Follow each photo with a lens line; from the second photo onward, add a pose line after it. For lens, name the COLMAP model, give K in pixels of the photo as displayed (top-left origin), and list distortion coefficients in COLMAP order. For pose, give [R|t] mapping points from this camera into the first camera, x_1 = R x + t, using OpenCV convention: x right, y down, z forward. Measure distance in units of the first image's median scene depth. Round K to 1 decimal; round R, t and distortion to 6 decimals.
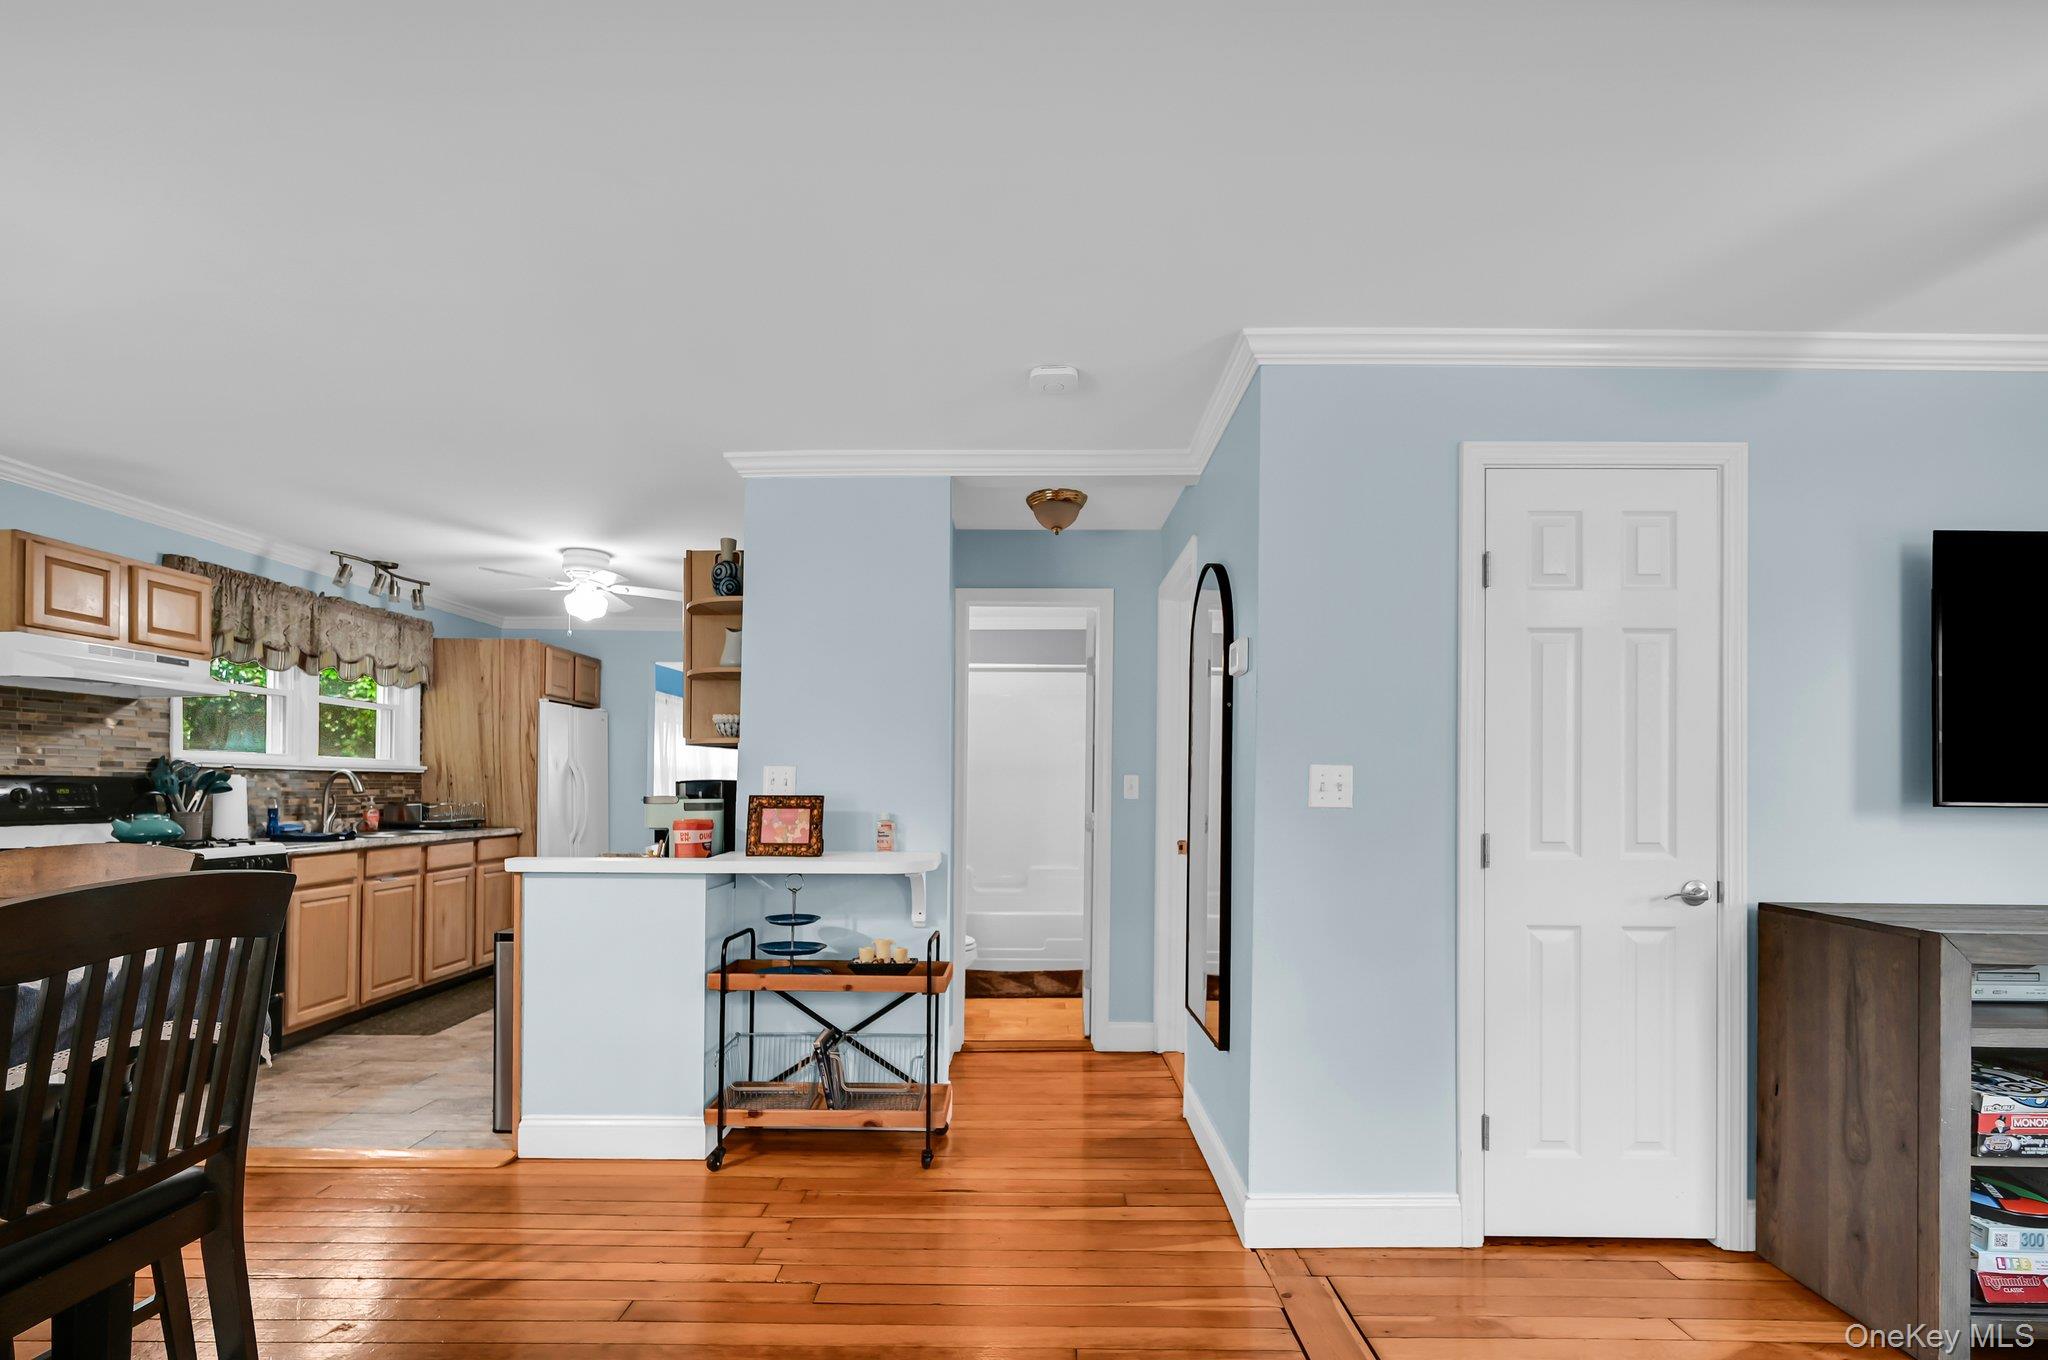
lens RADIAL K [[922.7, 0, 1021.7], [0, 922.7, 775.8], [0, 0, 1]] dist [-0.001765, -0.000082]
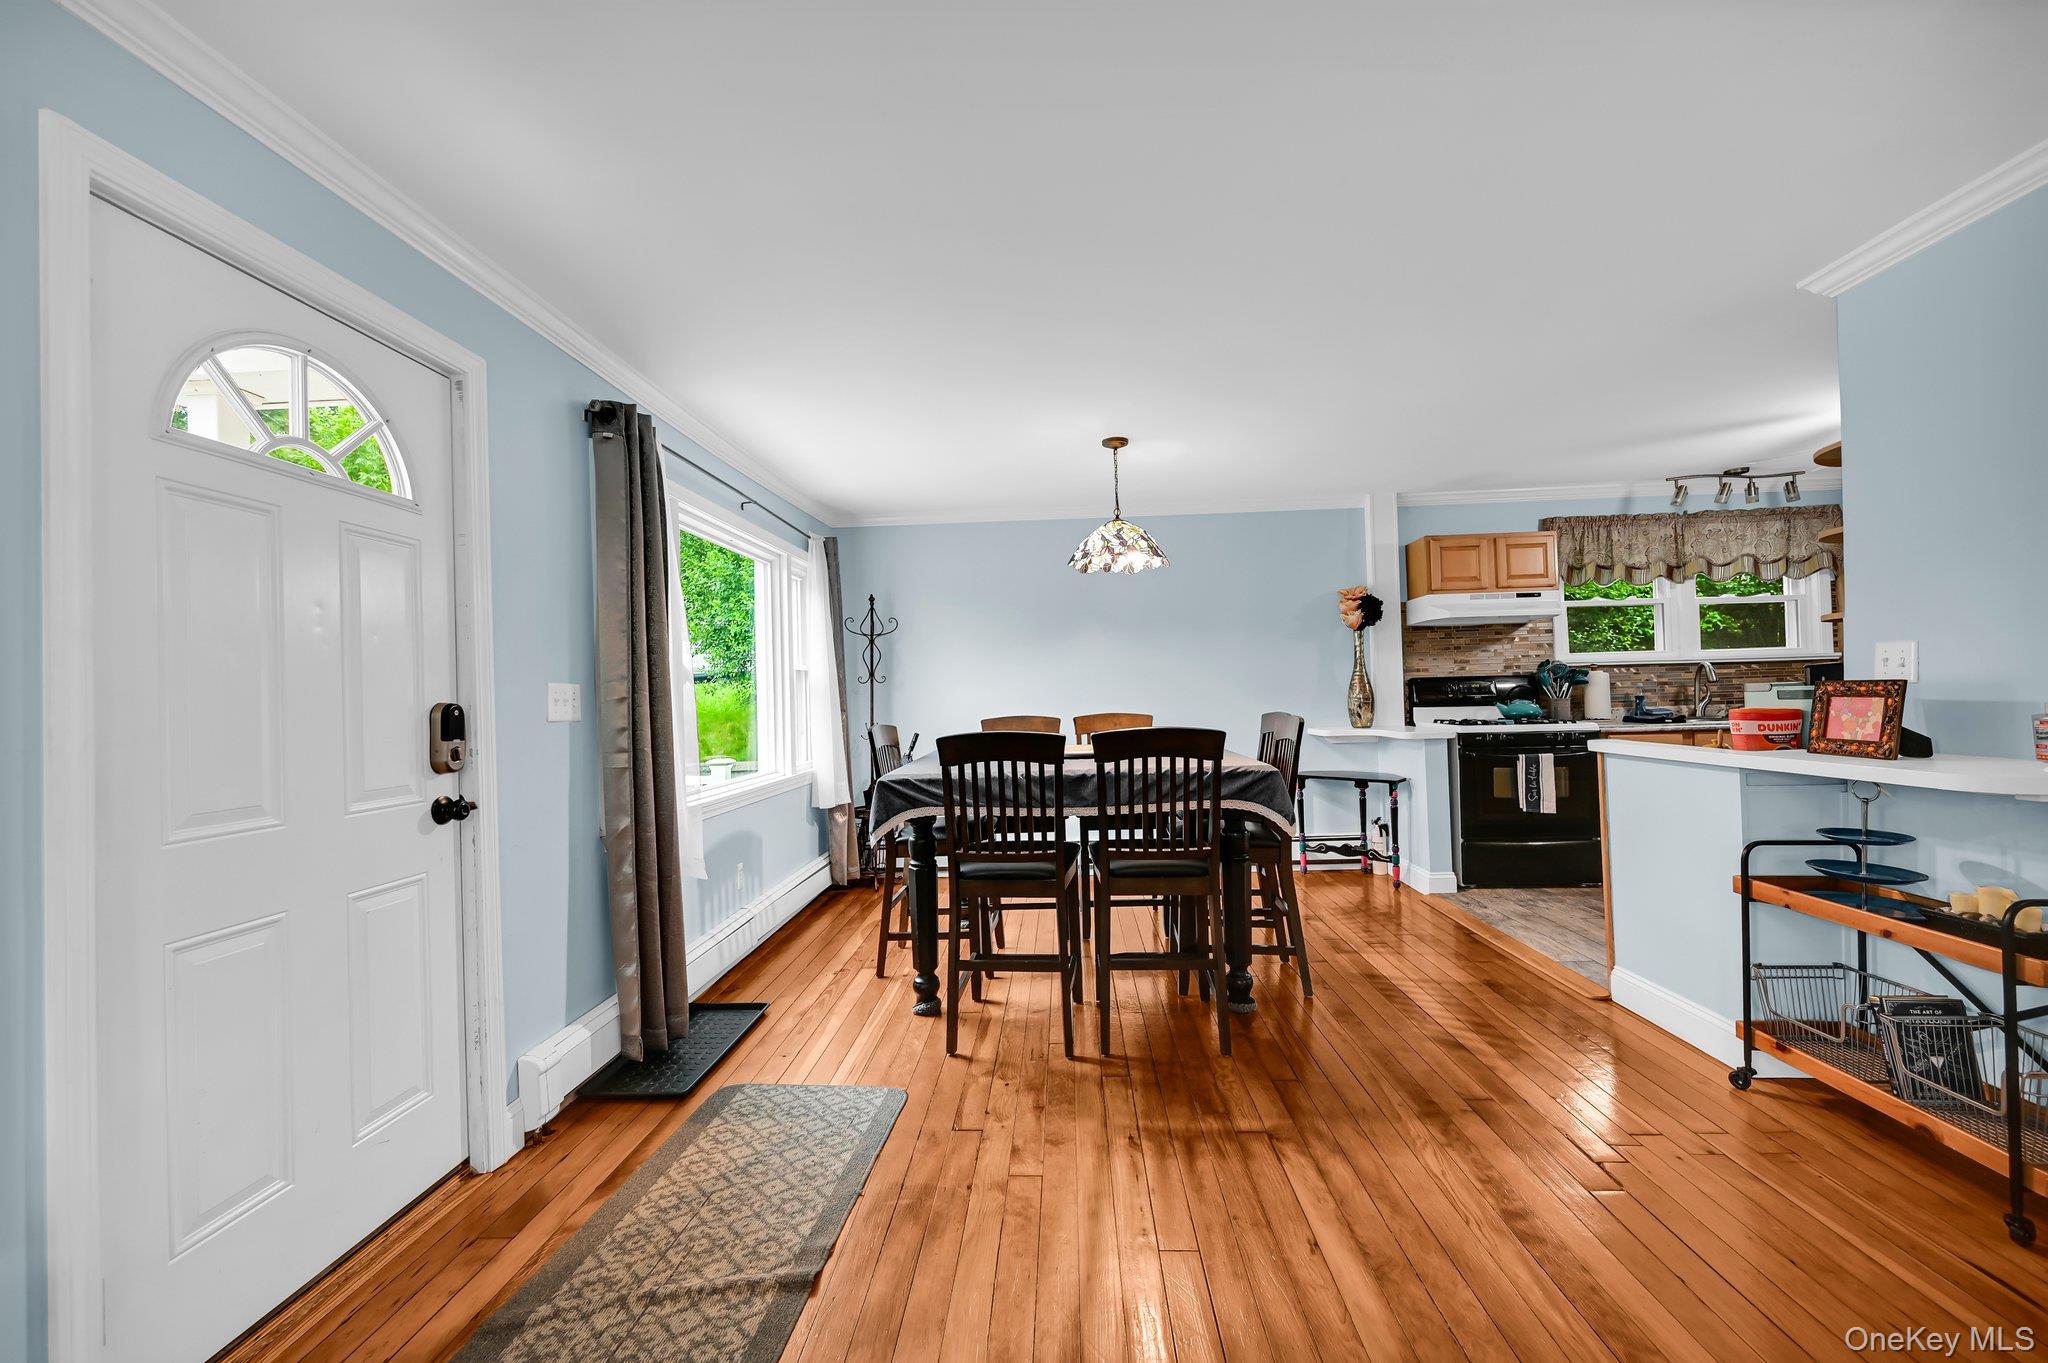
lens RADIAL K [[810.5, 0, 1022.1], [0, 810.5, 681.9], [0, 0, 1]] dist [-0.001152, 0.000151]
pose [[-0.050298, -0.018130, -0.998570, 0.375227], [0.039472, 0.999018, -0.020127, 0.006355], [0.997954, -0.040428, -0.049533, 0.244635]]
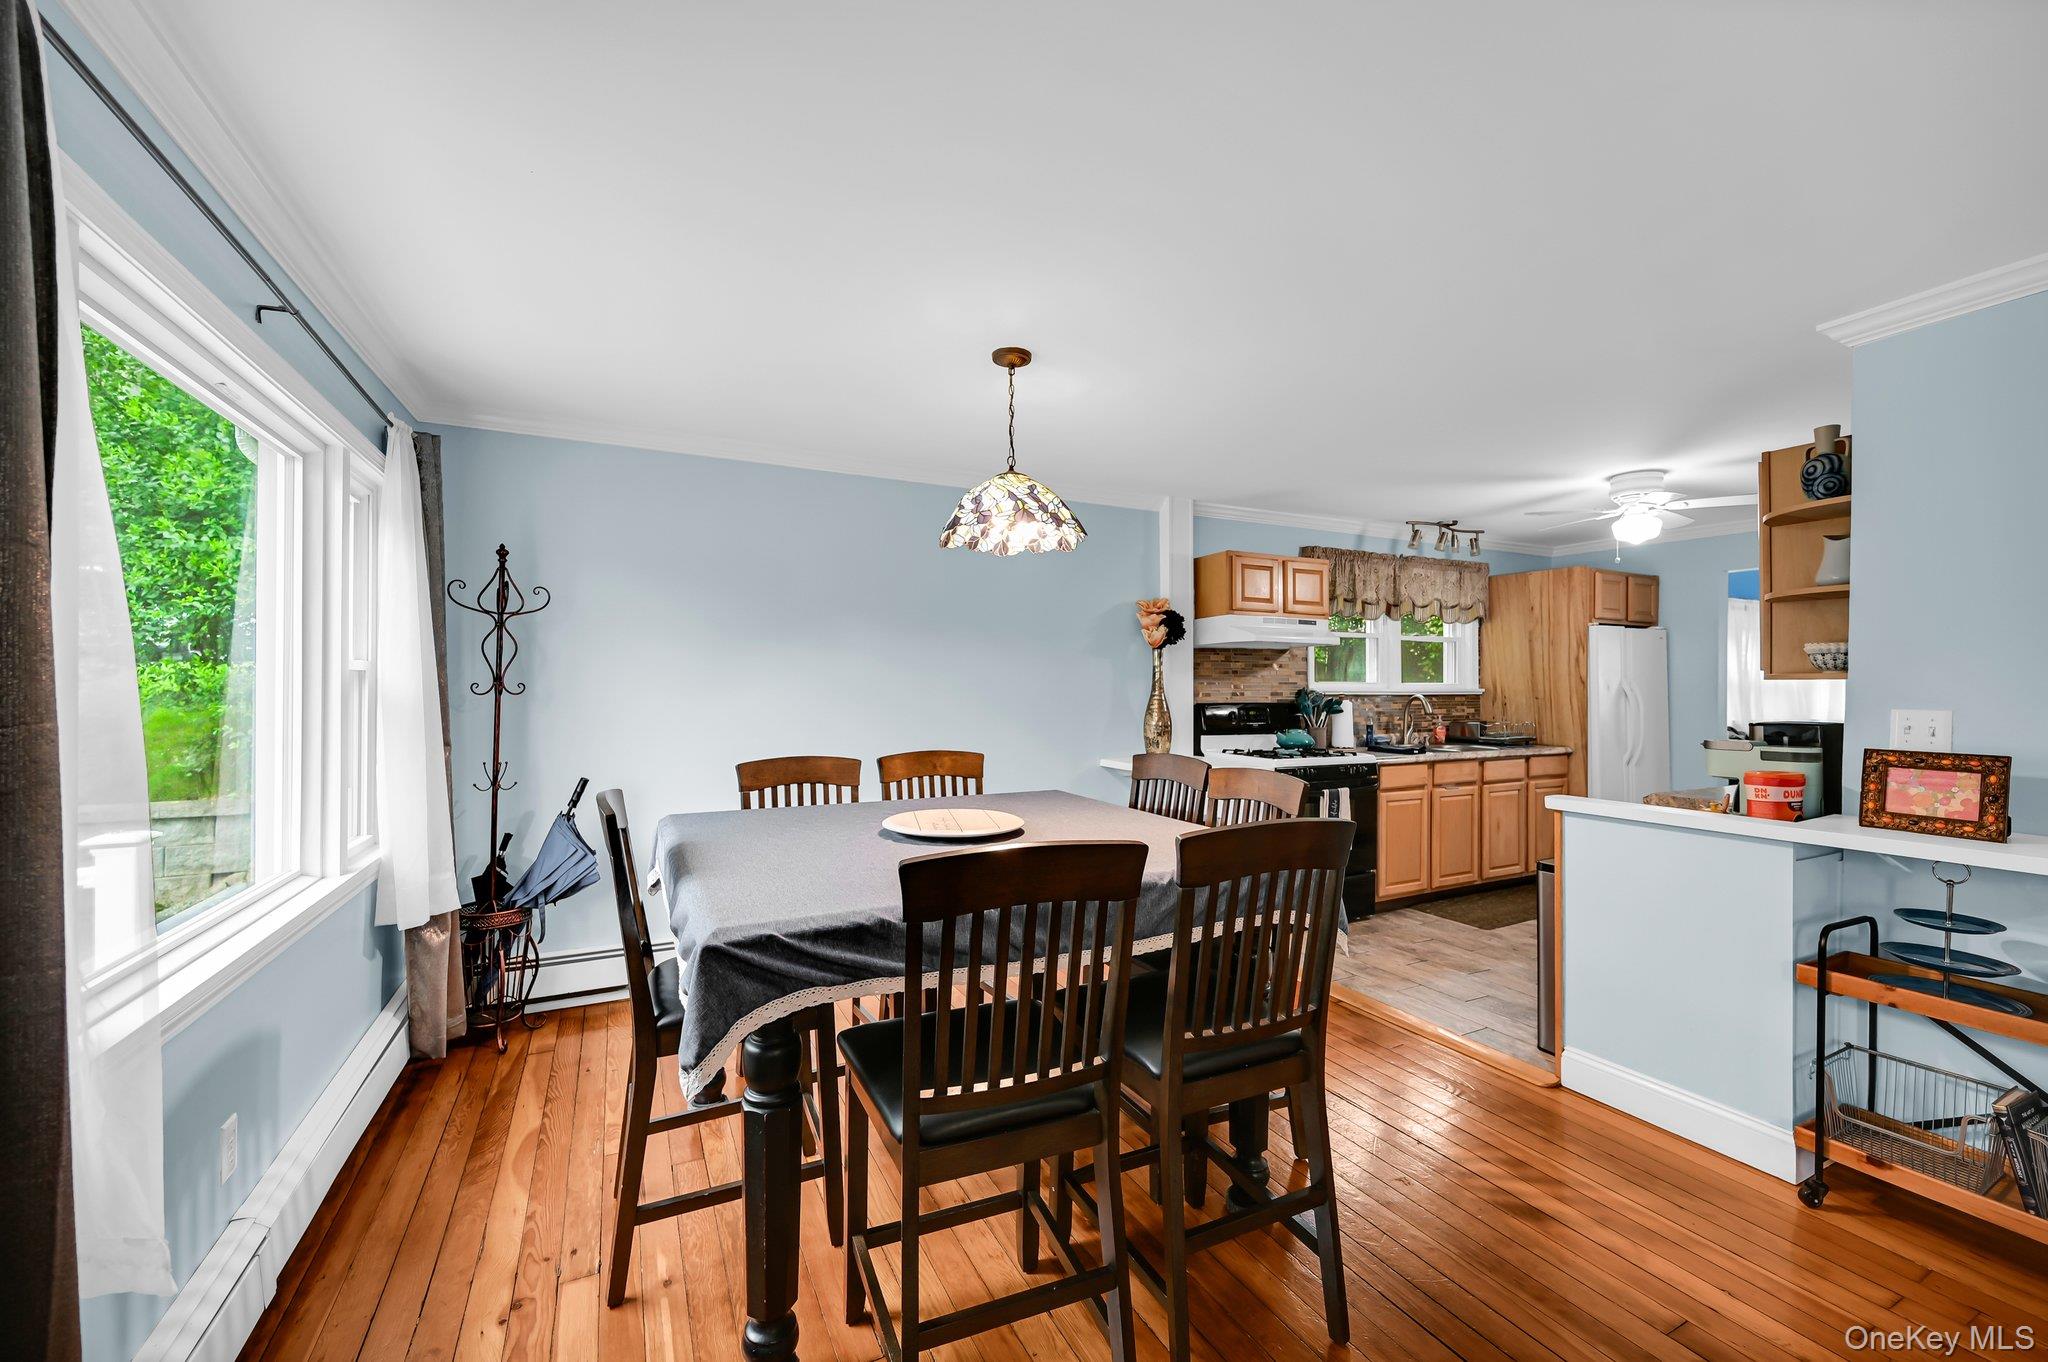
lens RADIAL K [[810.5, 0, 1022.1], [0, 810.5, 681.4], [0, 0, 1]] dist [-0.001152, 0.000151]
pose [[0.451743, -0.006803, -0.892122, -0.002745], [0.009964, 0.999947, -0.002580, -0.032620], [0.892092, -0.007723, 0.451787, 0.037002]]
